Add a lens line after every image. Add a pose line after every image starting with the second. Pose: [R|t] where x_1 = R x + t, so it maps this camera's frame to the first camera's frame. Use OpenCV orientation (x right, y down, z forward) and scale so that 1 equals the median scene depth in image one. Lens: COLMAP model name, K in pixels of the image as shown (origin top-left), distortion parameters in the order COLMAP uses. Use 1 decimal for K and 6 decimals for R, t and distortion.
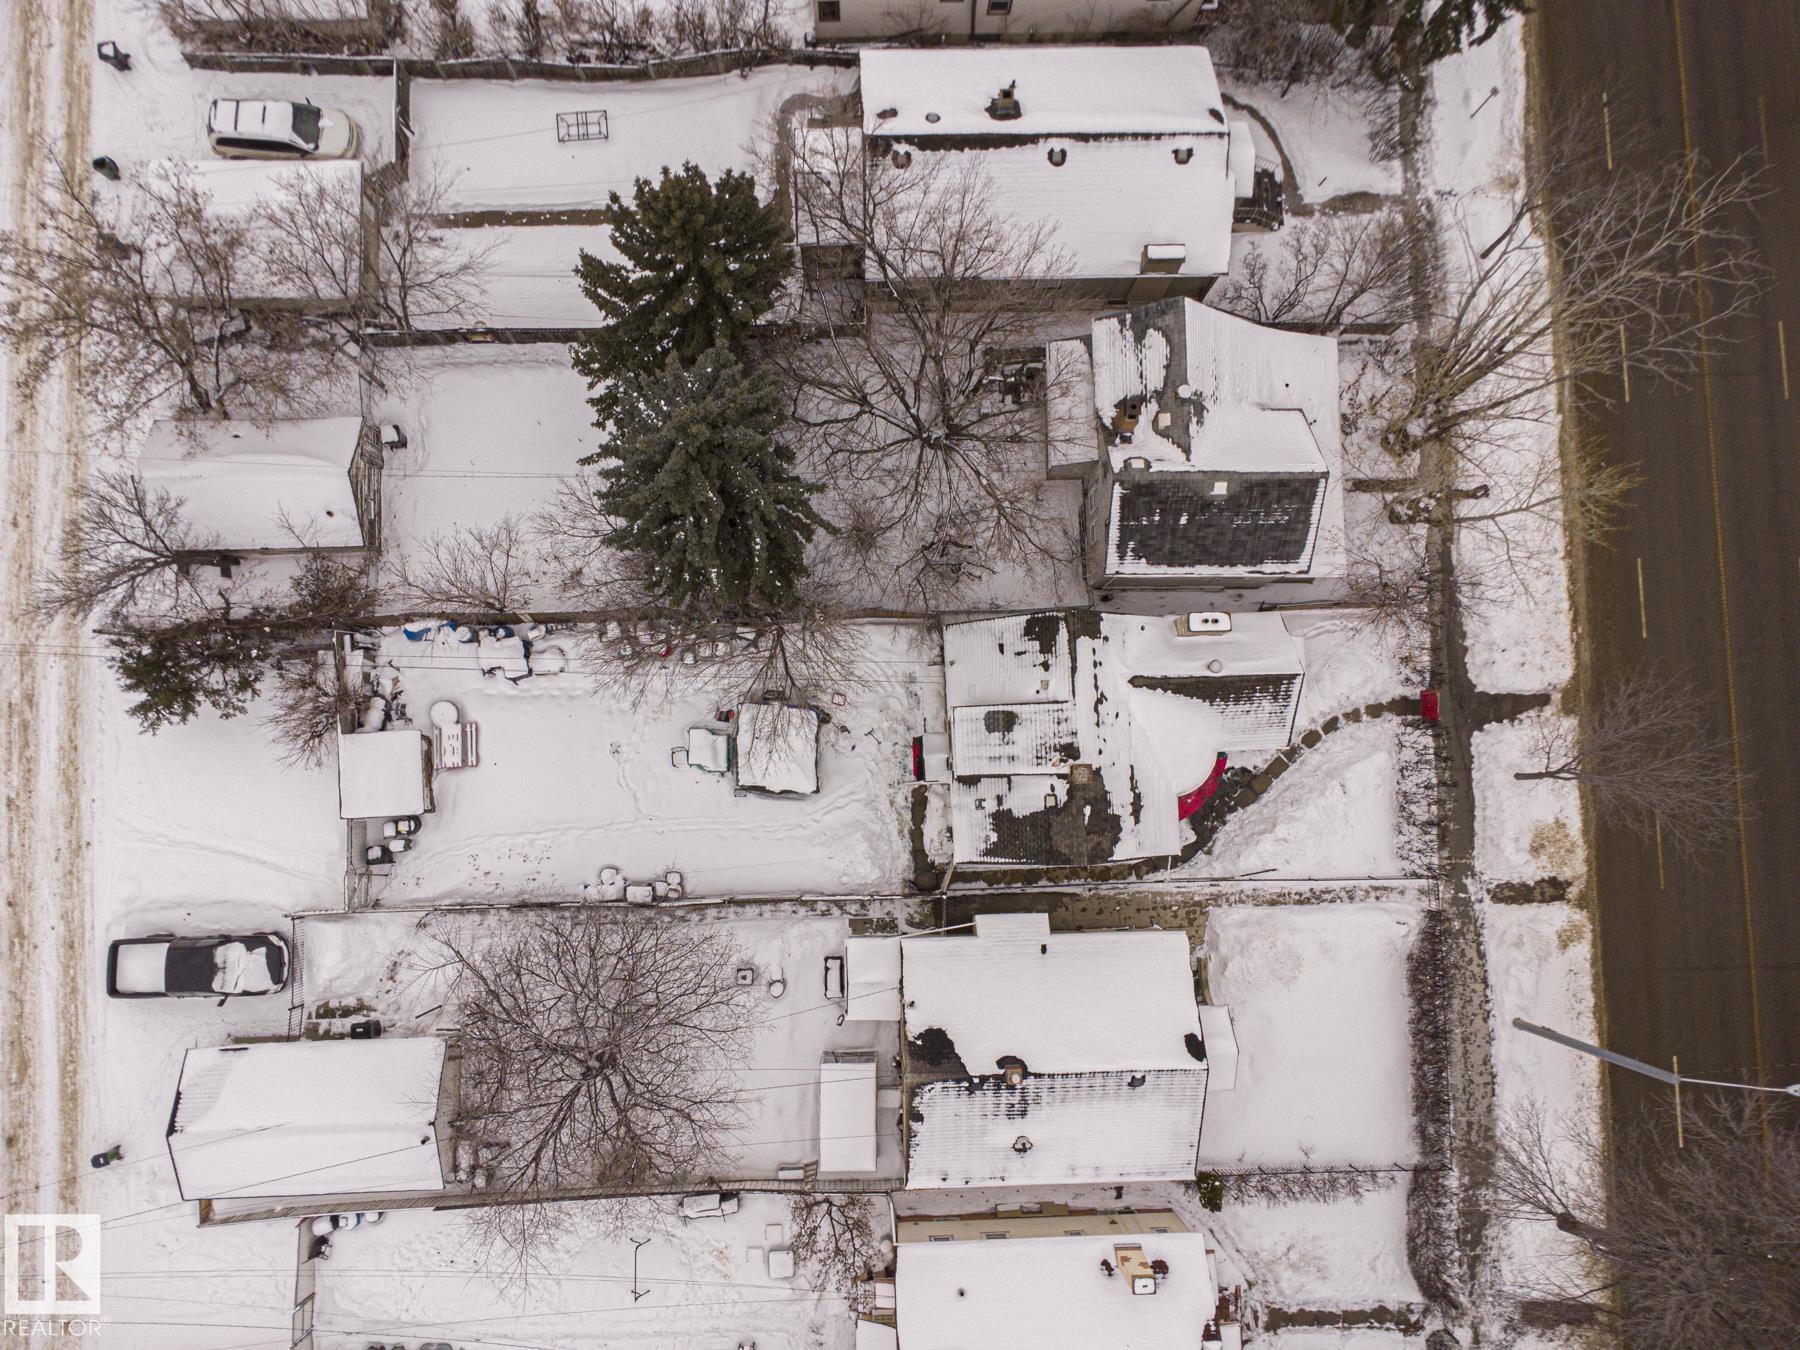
lens RADIAL K [[1305.2, 0, 902.0], [0, 1305.2, 671.2], [0, 0, 1]] dist [0.015352, -0.014997]
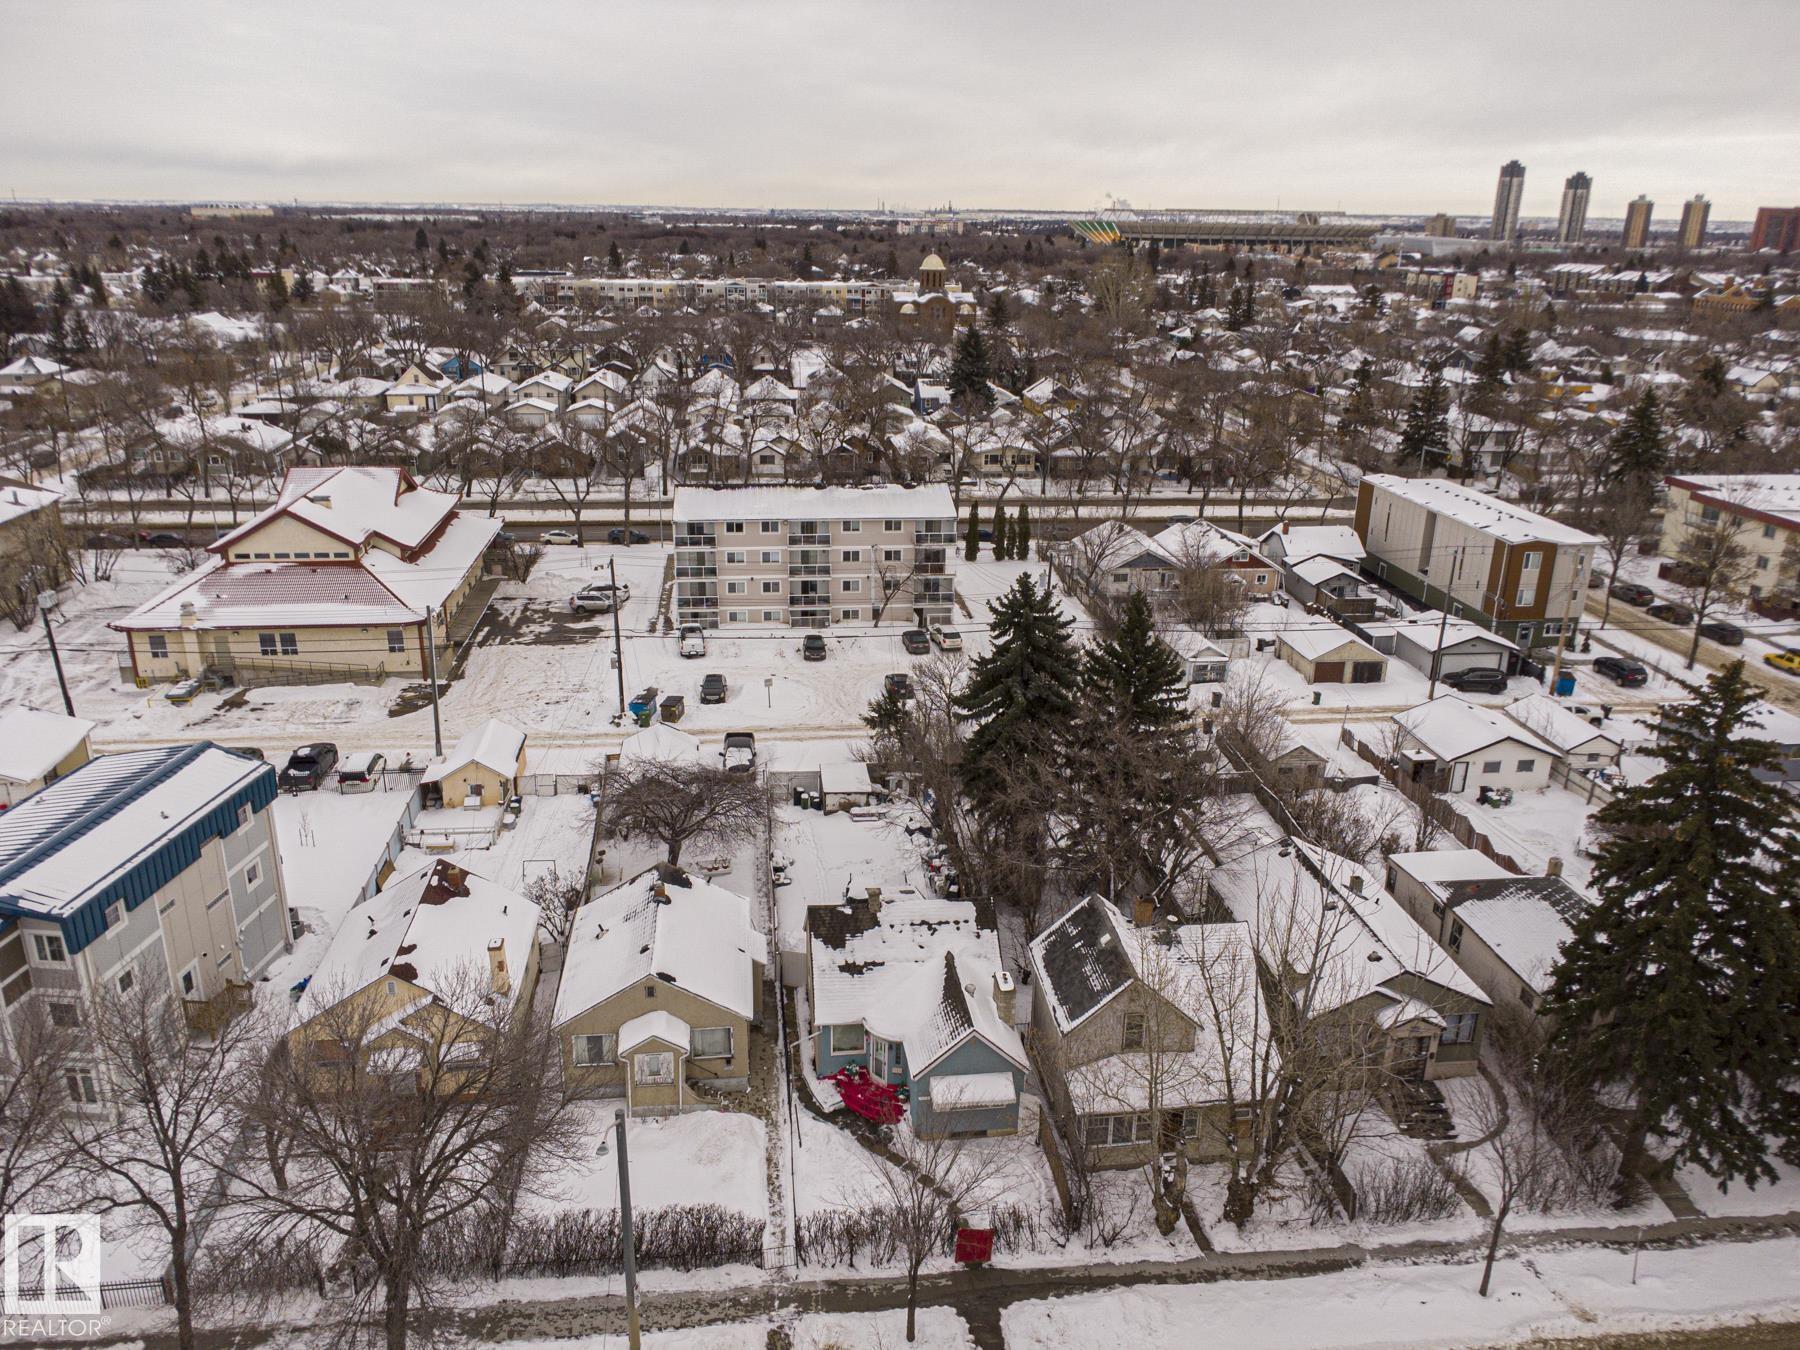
lens RADIAL K [[1305.2, 0, 902.0], [0, 1305.2, 671.2], [0, 0, 1]] dist [0.015352, -0.014997]
pose [[0.092736, 0.304378, -0.948026, 1.275660], [-0.992935, 0.099057, -0.065326, 0.107648], [0.074025, 0.947387, 0.311414, 0.321401]]
